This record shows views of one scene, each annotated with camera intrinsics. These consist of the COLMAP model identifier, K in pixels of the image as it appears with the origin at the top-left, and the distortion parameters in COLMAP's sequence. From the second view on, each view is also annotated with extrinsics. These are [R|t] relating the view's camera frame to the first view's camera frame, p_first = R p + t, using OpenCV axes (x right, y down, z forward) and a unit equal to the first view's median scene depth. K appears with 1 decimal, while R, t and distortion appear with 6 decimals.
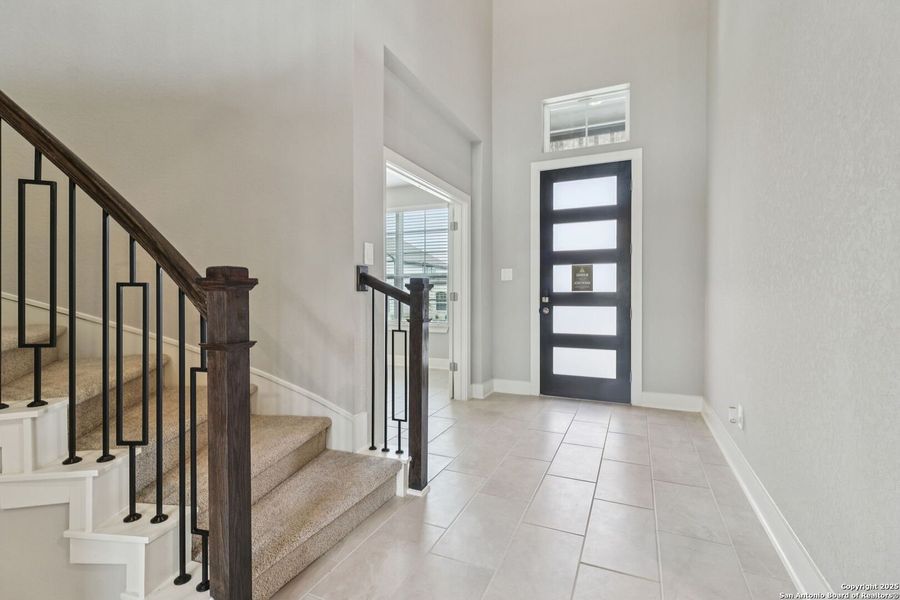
lens RADIAL K [[417.9, 0, 449.0], [0, 417.9, 293.9], [0, 0, 1]] dist [0.003447, 0.000038]
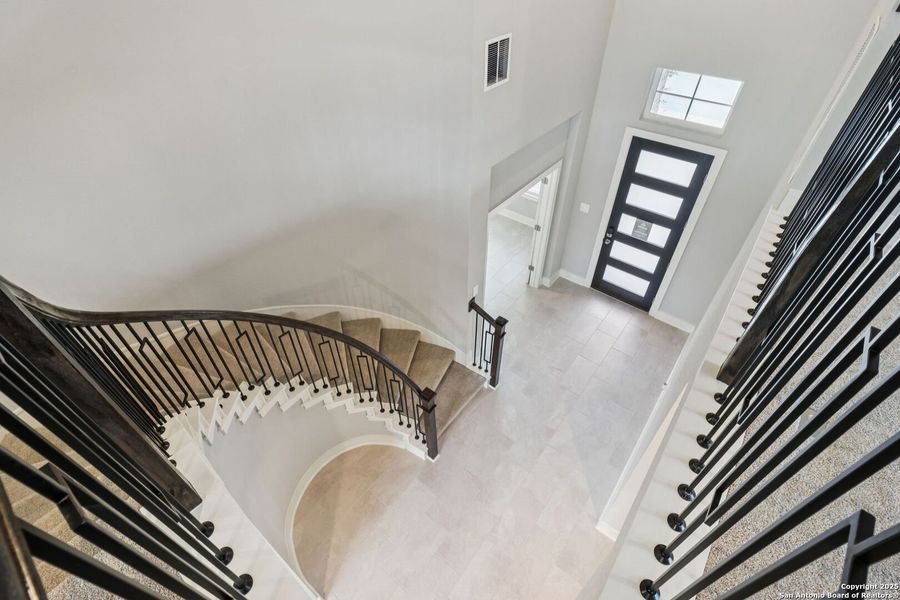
lens RADIAL K [[407.8, 0, 443.0], [0, 407.8, 302.2], [0, 0, 1]] dist [0.001429, 0.000028]
pose [[0.967364, 0.154659, -0.200716, 0.018345], [0.017780, 0.748743, 0.662622, -0.735530], [0.252765, -0.644566, 0.721557, -0.197132]]
